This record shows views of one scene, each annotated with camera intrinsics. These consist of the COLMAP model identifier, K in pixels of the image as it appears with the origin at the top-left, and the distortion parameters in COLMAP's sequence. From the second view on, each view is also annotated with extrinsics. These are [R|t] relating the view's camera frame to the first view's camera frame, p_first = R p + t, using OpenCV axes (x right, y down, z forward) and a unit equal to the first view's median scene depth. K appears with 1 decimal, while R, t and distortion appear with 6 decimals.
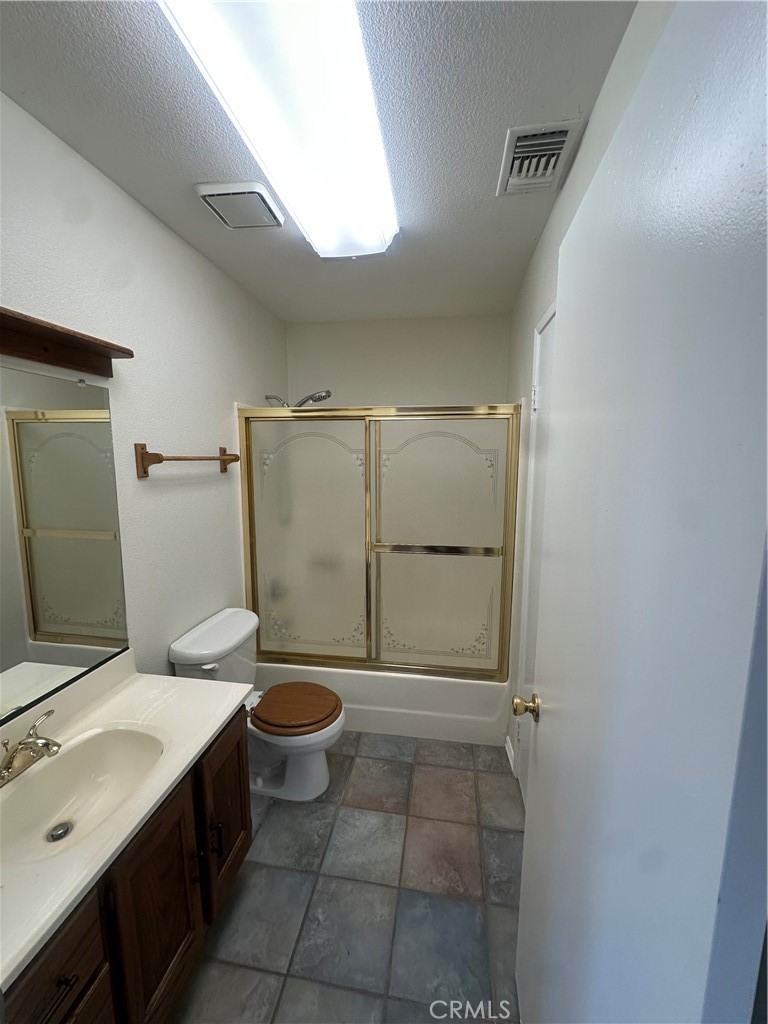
lens RADIAL K [[412.3, 0, 384.3], [0, 412.3, 511.9], [0, 0, 1]] dist [0.000445, 0.000260]
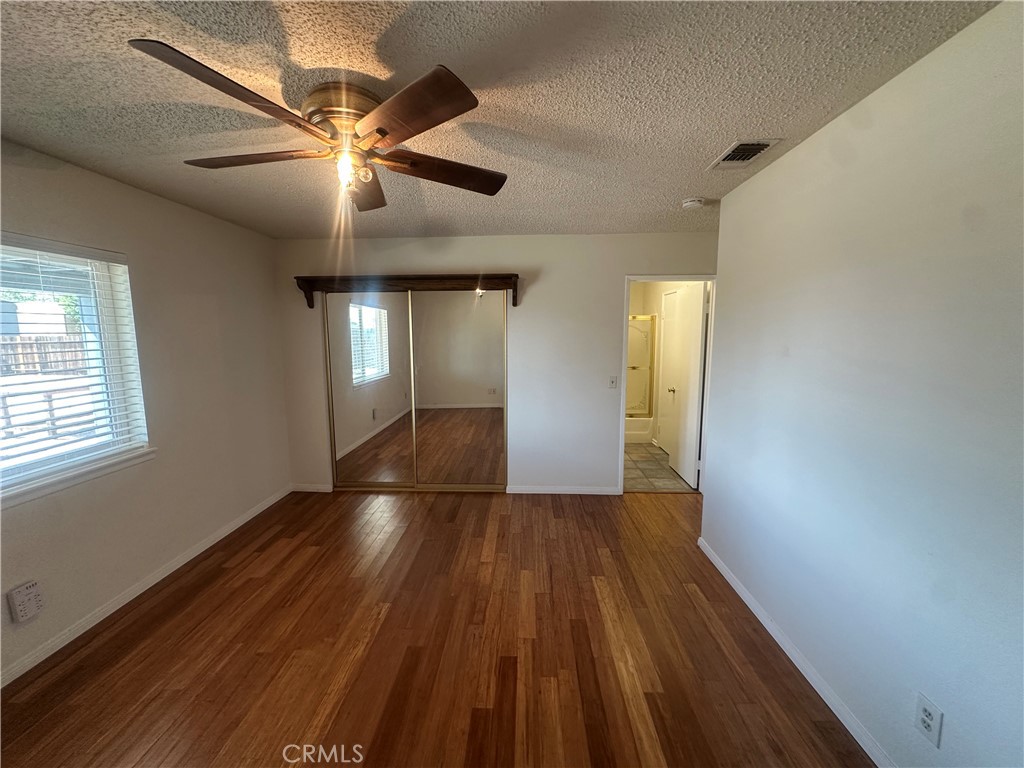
lens RADIAL K [[412.3, 0, 508.9], [0, 412.3, 382.3], [0, 0, 1]] dist [0.000445, 0.000260]
pose [[0.993214, -0.028759, 0.112692, -1.455131], [0.030357, 0.999461, -0.012495, 0.301902], [-0.112272, 0.015831, 0.993551, -2.467975]]
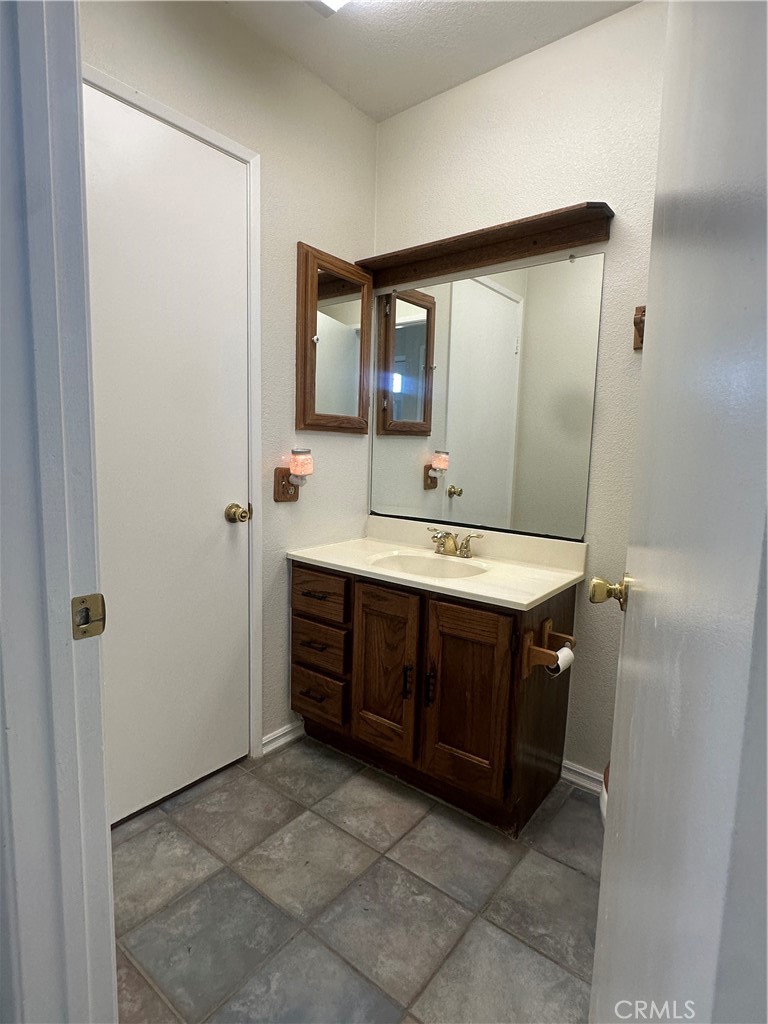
lens RADIAL K [[536.5, 0, 384.8], [0, 536.5, 512.1], [0, 0, 1]] dist [0.000237, -0.000255]
pose [[-0.489755, 0.086090, -0.867599, 0.649916], [-0.148563, 0.972319, 0.180345, 0.113246], [0.859109, 0.217218, -0.463409, 1.196092]]
